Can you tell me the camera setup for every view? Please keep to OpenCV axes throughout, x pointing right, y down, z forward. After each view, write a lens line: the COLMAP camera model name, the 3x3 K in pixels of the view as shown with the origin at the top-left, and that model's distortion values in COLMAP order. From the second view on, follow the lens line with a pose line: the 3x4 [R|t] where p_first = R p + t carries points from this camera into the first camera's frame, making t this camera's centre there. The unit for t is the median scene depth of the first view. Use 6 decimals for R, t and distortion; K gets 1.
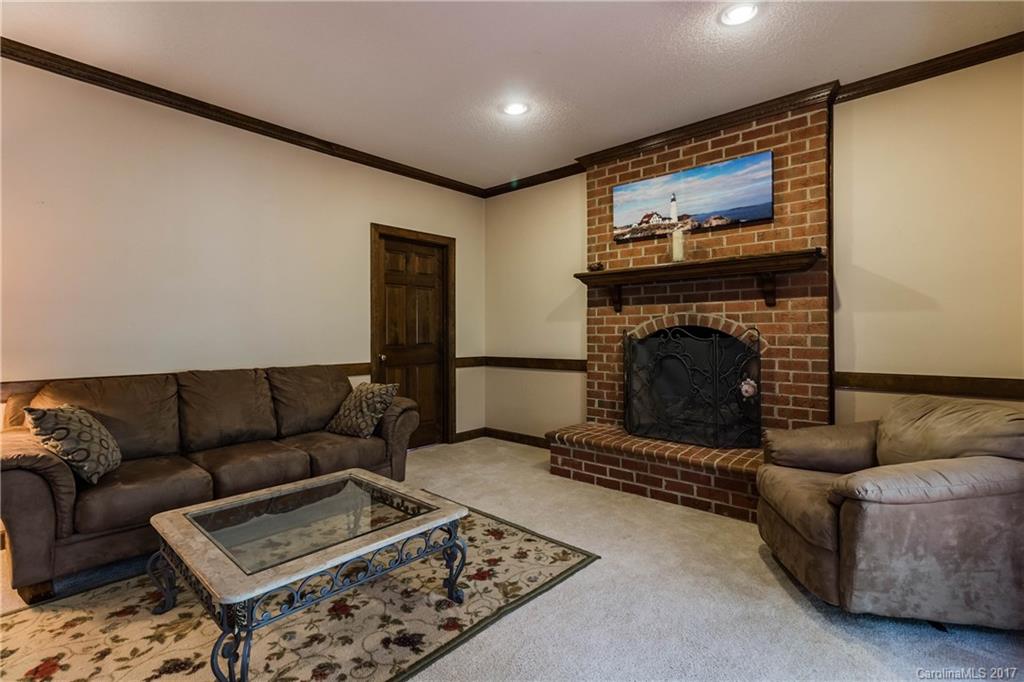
lens RADIAL K [[475.5, 0, 512.3], [0, 475.5, 328.1], [0, 0, 1]] dist [0.001202, 0.000050]
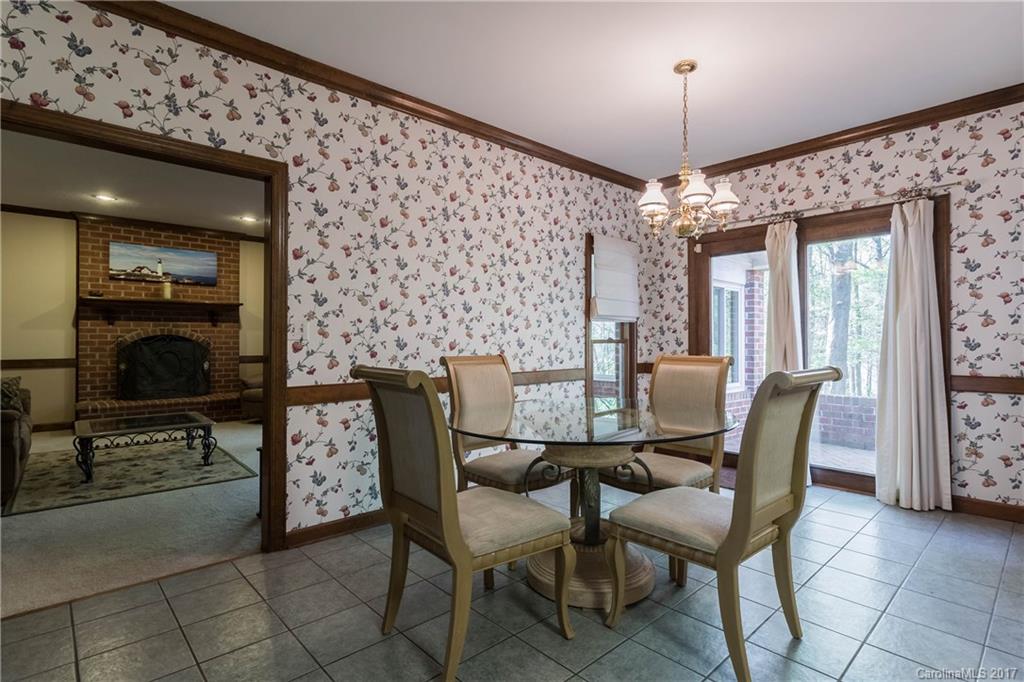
lens RADIAL K [[503.7, 0, 512.0], [0, 503.7, 341.0], [0, 0, 1]] dist [-0.000918, -0.000079]
pose [[0.099815, 0.002697, 0.995002, -1.405638], [-0.009173, 0.999956, -0.001791, 0.009567], [-0.994964, -0.008948, 0.099835, -0.484255]]
